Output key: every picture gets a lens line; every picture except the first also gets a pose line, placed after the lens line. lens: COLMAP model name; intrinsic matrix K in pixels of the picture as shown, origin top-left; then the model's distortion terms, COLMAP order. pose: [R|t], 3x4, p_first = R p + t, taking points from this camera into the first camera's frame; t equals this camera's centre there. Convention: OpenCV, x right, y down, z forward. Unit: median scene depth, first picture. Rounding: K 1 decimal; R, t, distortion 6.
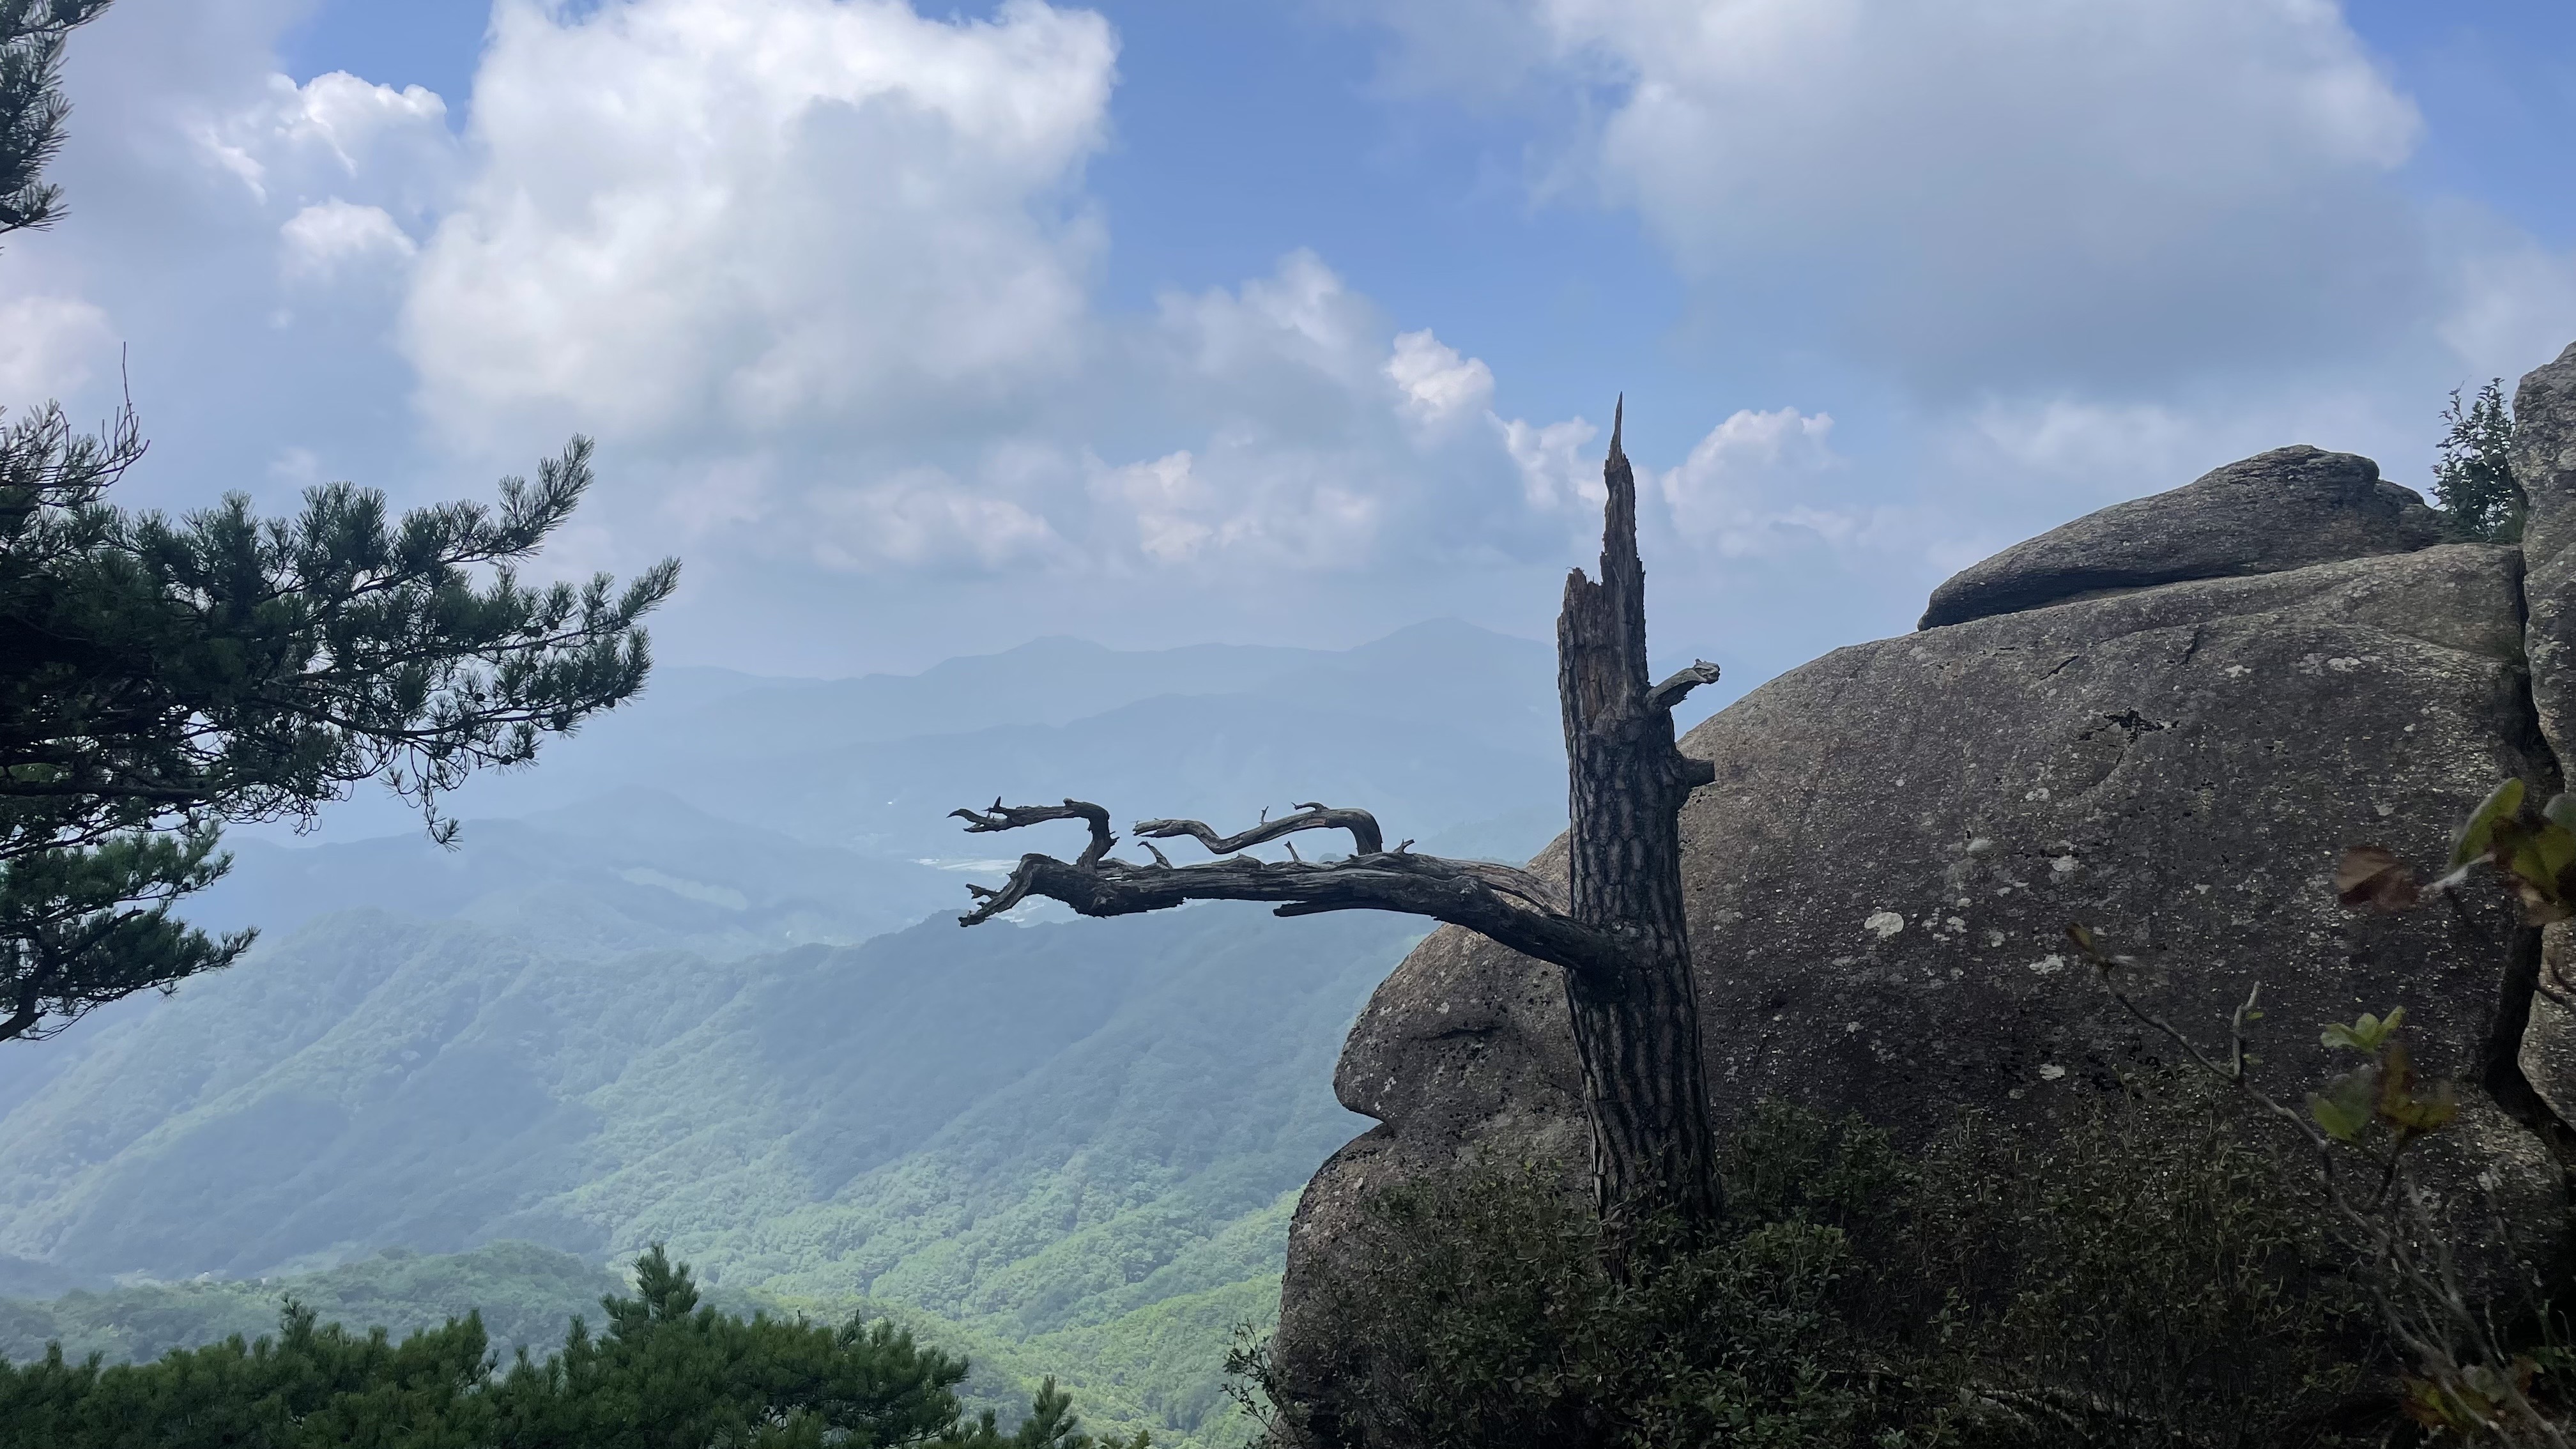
lens RADIAL K [[1962.9, 0, 1283.7], [0, 1962.9, 718.0], [0, 0, 1]] dist [0.060803, -0.081161]
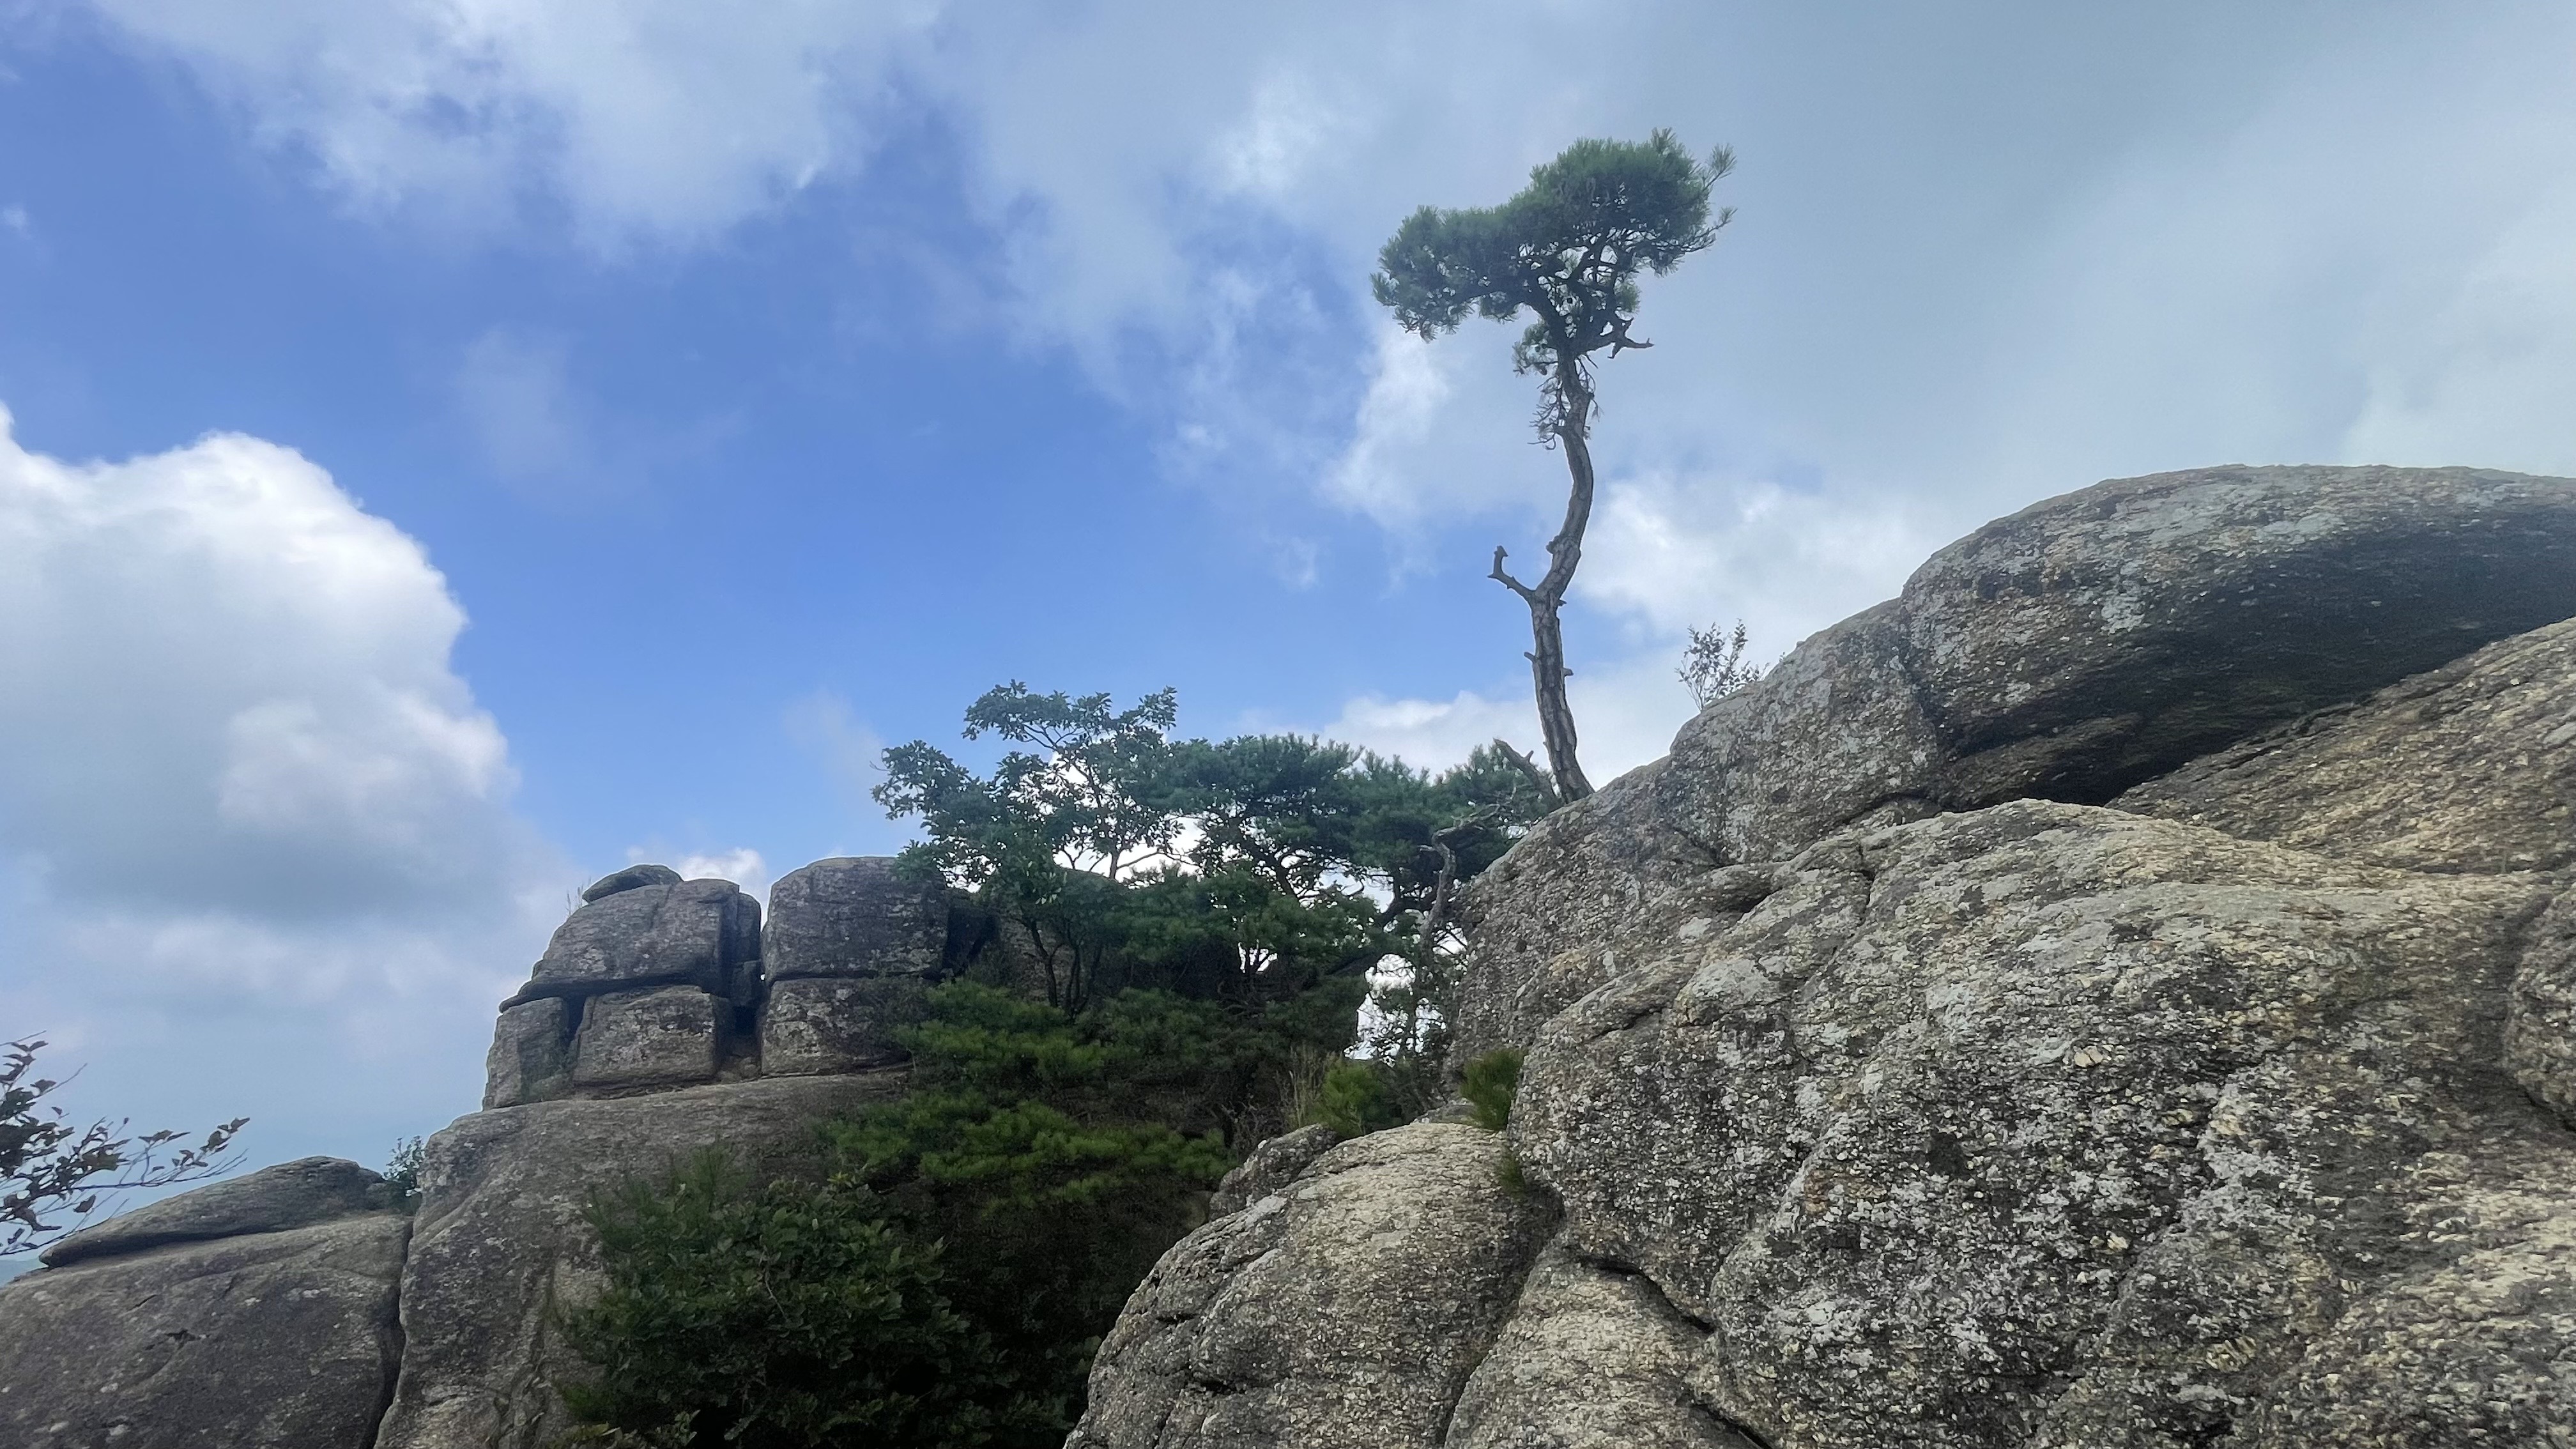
lens RADIAL K [[1198.0, 0, 1308.5], [0, 1198.0, 725.7], [0, 0, 1]] dist [0.005135, -0.001326]
pose [[0.435672, 0.254065, 0.863505, -0.259155], [0.035647, 0.953715, -0.298593, -0.177610], [-0.899399, 0.160870, 0.406450, -0.565111]]
